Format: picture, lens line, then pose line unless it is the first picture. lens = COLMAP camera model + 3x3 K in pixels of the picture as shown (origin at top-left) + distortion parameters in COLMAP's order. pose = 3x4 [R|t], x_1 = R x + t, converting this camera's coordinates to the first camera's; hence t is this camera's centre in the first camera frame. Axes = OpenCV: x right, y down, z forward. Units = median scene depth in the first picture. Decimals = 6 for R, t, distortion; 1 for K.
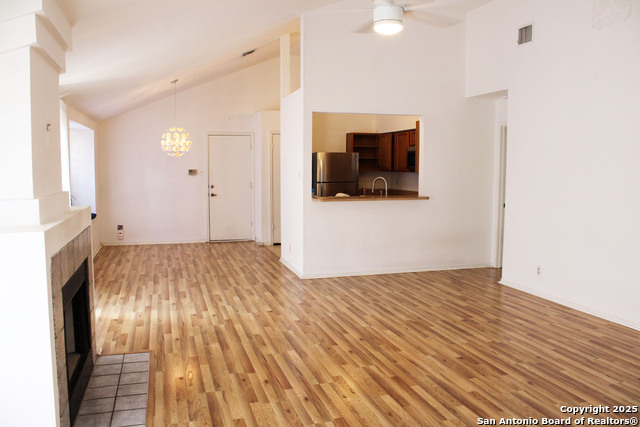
lens RADIAL K [[534.4, 0, 319.9], [0, 534.4, 214.3], [0, 0, 1]] dist [-0.150127, 0.119960]
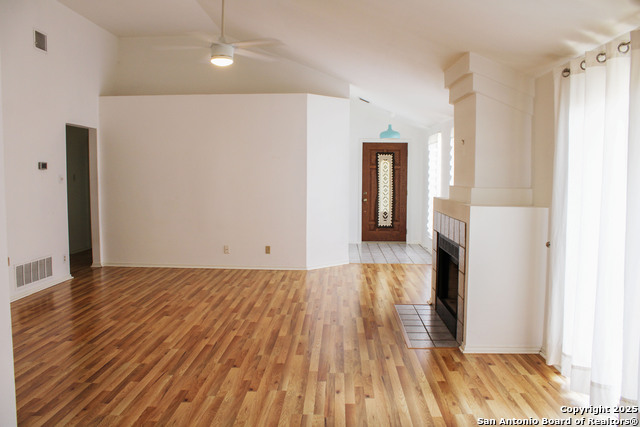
lens RADIAL K [[534.4, 0, 320.8], [0, 534.4, 215.4], [0, 0, 1]] dist [-0.150127, 0.119960]
pose [[-0.947814, -0.027924, 0.317599, -0.406662], [0.026251, 0.985940, 0.165027, -0.141932], [-0.317742, 0.164753, -0.933754, 1.687511]]
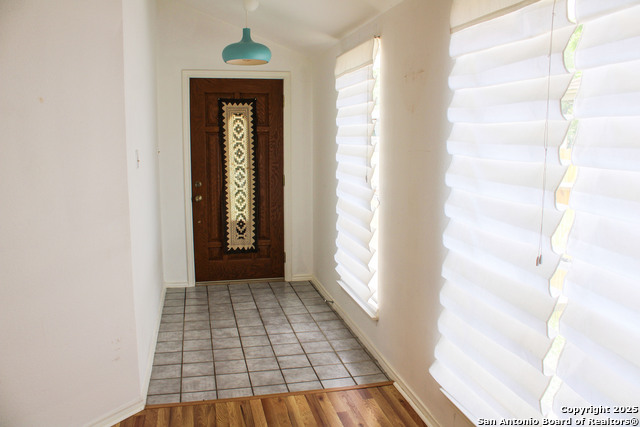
lens RADIAL K [[534.4, 0, 316.4], [0, 534.4, 213.0], [0, 0, 1]] dist [-0.150127, 0.119960]
pose [[-0.997993, -0.007561, 0.062874, -0.181031], [0.007204, 0.972845, 0.231346, -0.050962], [-0.062916, 0.231335, -0.970838, 0.584241]]
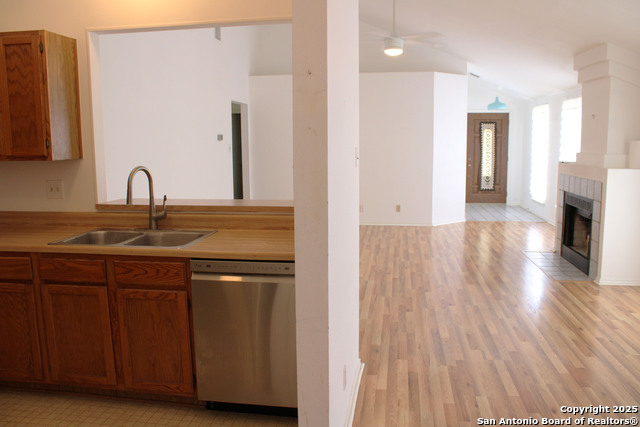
lens RADIAL K [[534.4, 0, 321.3], [0, 534.4, 211.7], [0, 0, 1]] dist [-0.150127, 0.119960]
pose [[-0.907550, -0.046075, 0.417408, -0.279656], [0.049144, 0.975481, 0.214528, -0.178032], [-0.417058, 0.215208, -0.883033, 2.001133]]
